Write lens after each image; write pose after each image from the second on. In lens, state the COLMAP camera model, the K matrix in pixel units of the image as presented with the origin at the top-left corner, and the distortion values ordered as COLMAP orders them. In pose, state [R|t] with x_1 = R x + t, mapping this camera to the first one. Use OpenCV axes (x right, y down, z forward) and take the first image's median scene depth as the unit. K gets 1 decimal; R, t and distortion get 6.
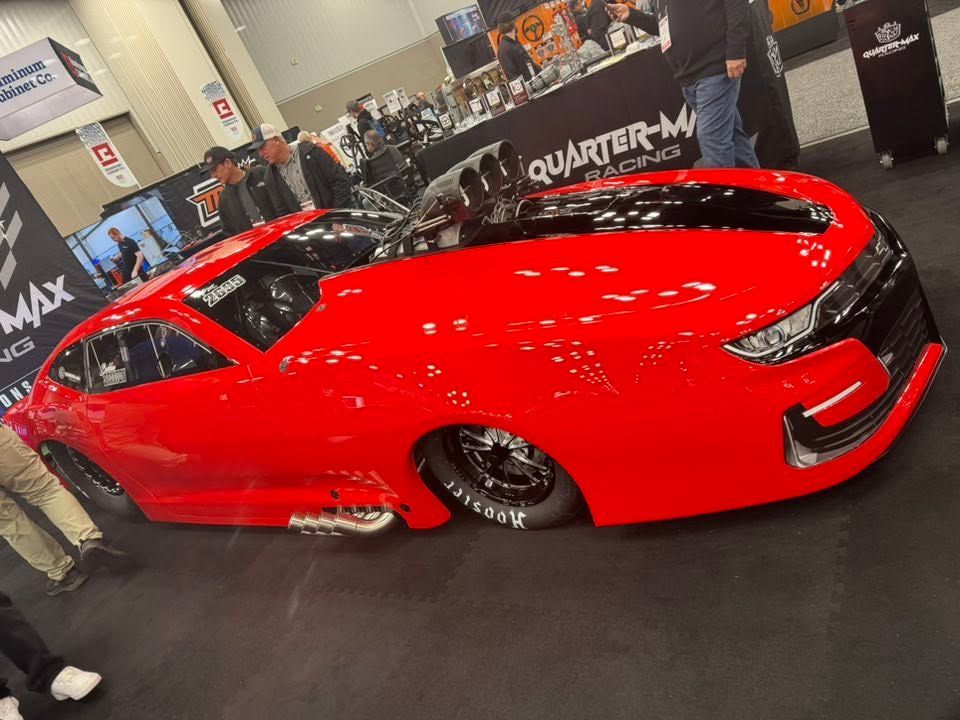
lens RADIAL K [[679.0, 0, 483.5], [0, 679.0, 363.3], [0, 0, 1]] dist [0.010954, -0.019462]
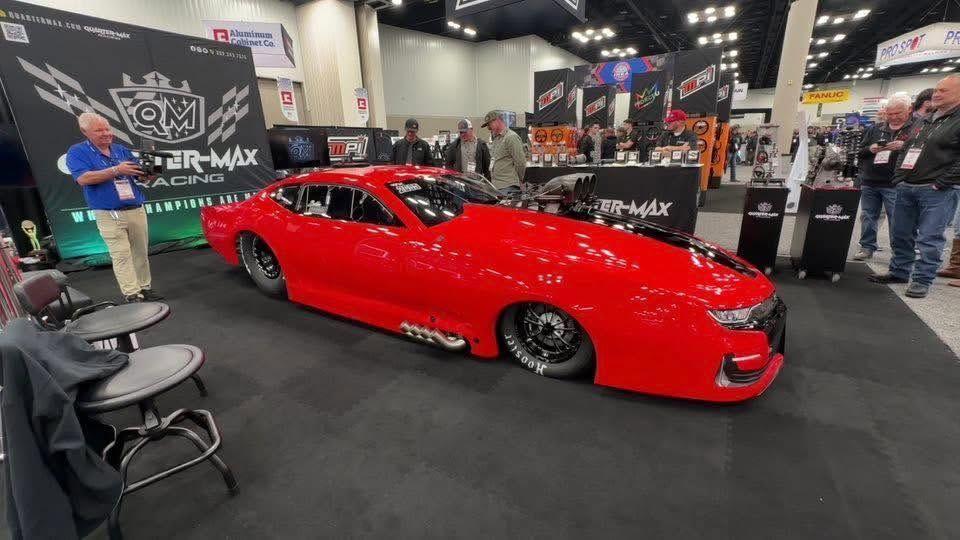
lens RADIAL K [[400.7, 0, 486.8], [0, 400.7, 274.5], [0, 0, 1]] dist [-0.018377, 0.003944]
pose [[0.920503, 0.378225, 0.098086, -0.211430], [-0.367294, 0.923212, -0.113026, 0.136101], [-0.133303, 0.068014, 0.988739, -0.018039]]
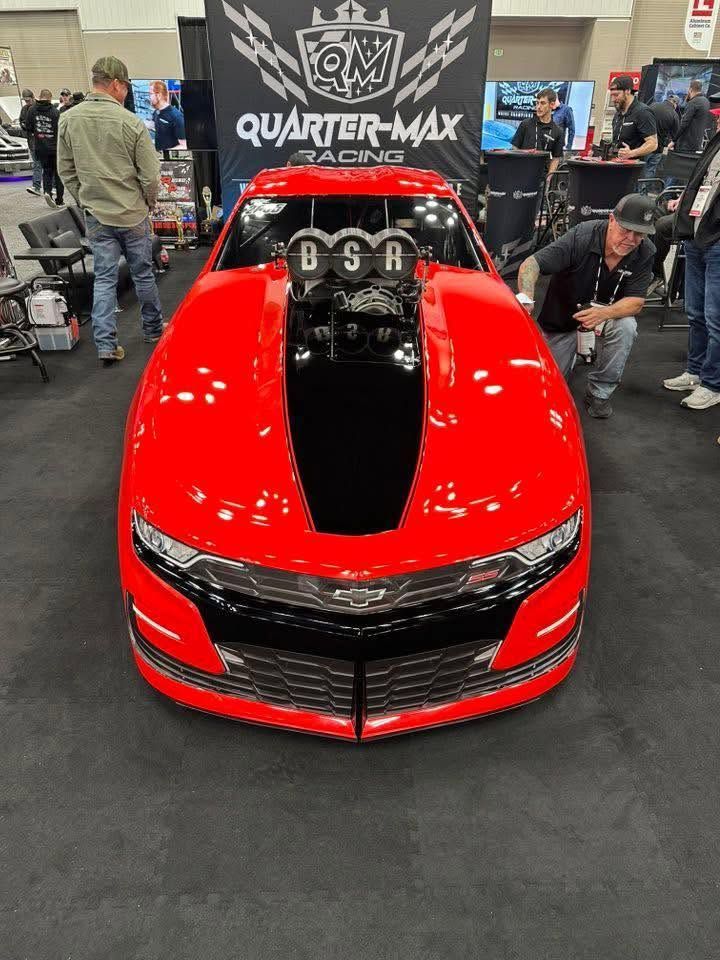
lens RADIAL K [[679.0, 0, 363.3], [0, 679.0, 476.4], [0, 0, 1]] dist [0.010954, -0.019462]
pose [[0.494829, 0.729869, -0.471631, 0.576954], [-0.539574, 0.683495, 0.491624, -0.451599], [0.681179, 0.011210, 0.732031, 0.263766]]
